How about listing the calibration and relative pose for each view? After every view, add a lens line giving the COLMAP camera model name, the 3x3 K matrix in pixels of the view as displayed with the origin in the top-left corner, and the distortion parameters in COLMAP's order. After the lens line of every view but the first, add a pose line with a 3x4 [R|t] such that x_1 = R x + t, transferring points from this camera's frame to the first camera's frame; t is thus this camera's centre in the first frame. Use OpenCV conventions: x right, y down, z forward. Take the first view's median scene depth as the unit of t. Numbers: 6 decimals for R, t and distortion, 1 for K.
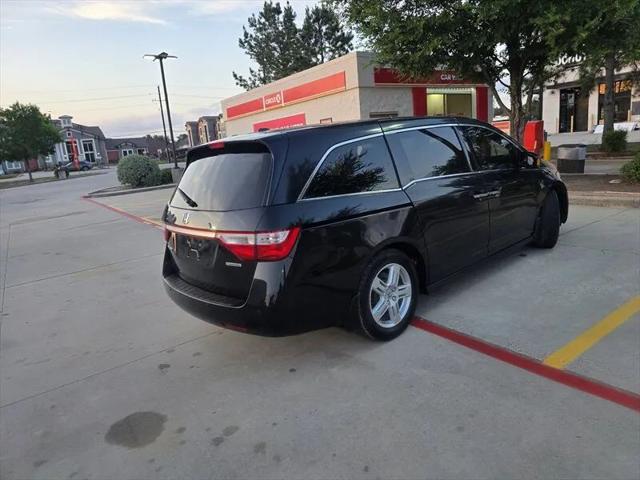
lens RADIAL K [[428.7, 0, 327.7], [0, 428.7, 233.0], [0, 0, 1]] dist [0.070380, -0.068908]
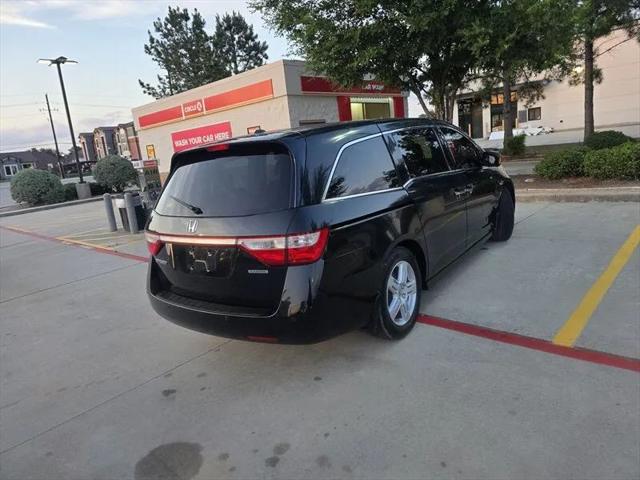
lens RADIAL K [[428.7, 0, 325.9], [0, 428.7, 234.5], [0, 0, 1]] dist [0.070380, -0.068908]
pose [[0.979788, -0.056534, 0.191885, -0.060742], [0.060074, 0.998113, -0.012677, 0.003054], [-0.190806, 0.023948, 0.981336, 0.012068]]
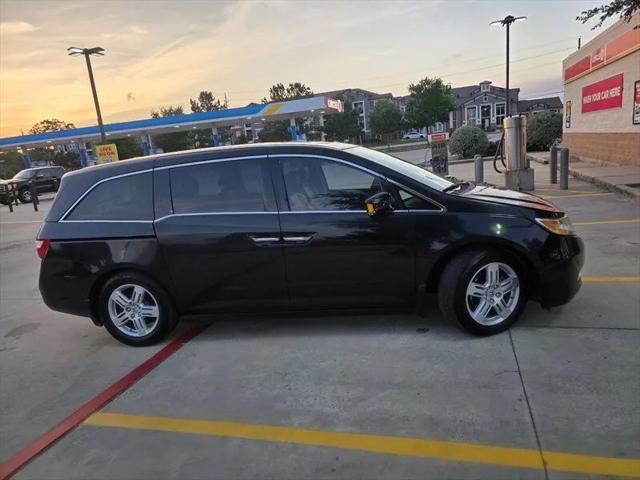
lens RADIAL K [[428.7, 0, 325.3], [0, 428.7, 232.0], [0, 0, 1]] dist [0.070380, -0.068908]
pose [[0.609914, 0.182248, -0.771226, 0.381738], [-0.113818, 0.983252, 0.142341, -0.083322], [0.784251, 0.000964, 0.620443, 0.192775]]
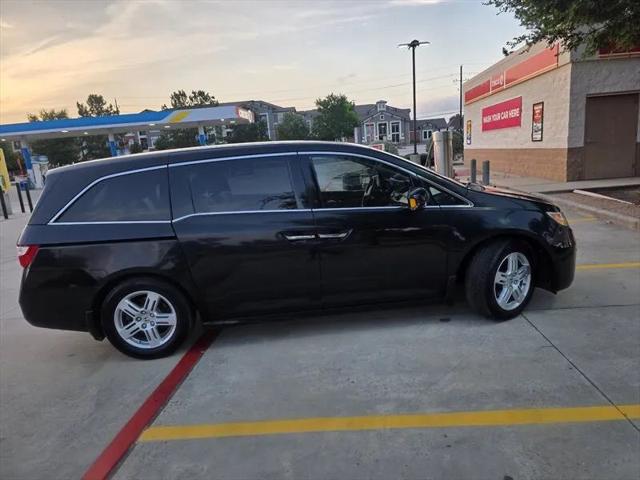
lens RADIAL K [[428.7, 0, 325.1], [0, 428.7, 240.7], [0, 0, 1]] dist [0.070380, -0.068908]
pose [[0.771497, 0.158481, -0.616179, 0.320875], [-0.118185, 0.987322, 0.105963, -0.061491], [0.625160, -0.008927, 0.780445, 0.125252]]
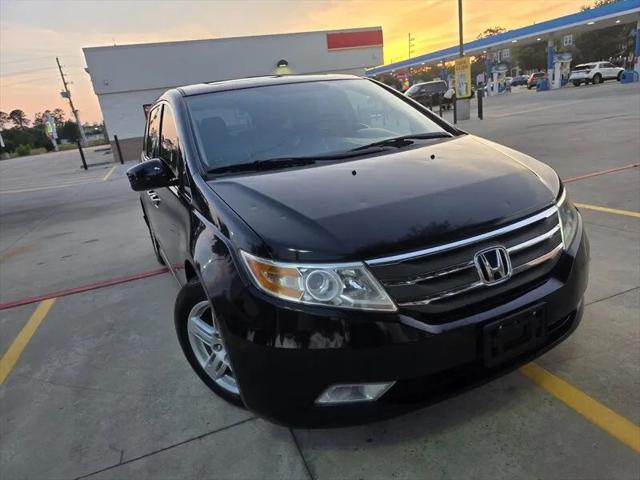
lens RADIAL K [[428.7, 0, 325.2], [0, 428.7, 241.5], [0, 0, 1]] dist [0.070380, -0.068908]
pose [[-0.248426, 0.403081, -0.880801, 0.364814], [-0.044520, 0.903595, 0.426069, -0.132064], [0.967627, 0.145060, -0.206531, 0.527482]]
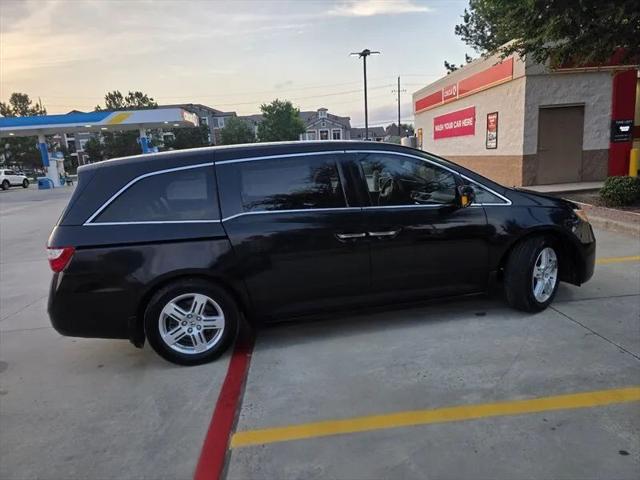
lens RADIAL K [[428.7, 0, 320.6], [0, 428.7, 242.4], [0, 0, 1]] dist [0.070380, -0.068908]
pose [[0.846989, 0.140780, -0.512631, 0.258128], [-0.116093, 0.990006, 0.080066, -0.046664], [0.518779, -0.008302, 0.854868, 0.080538]]
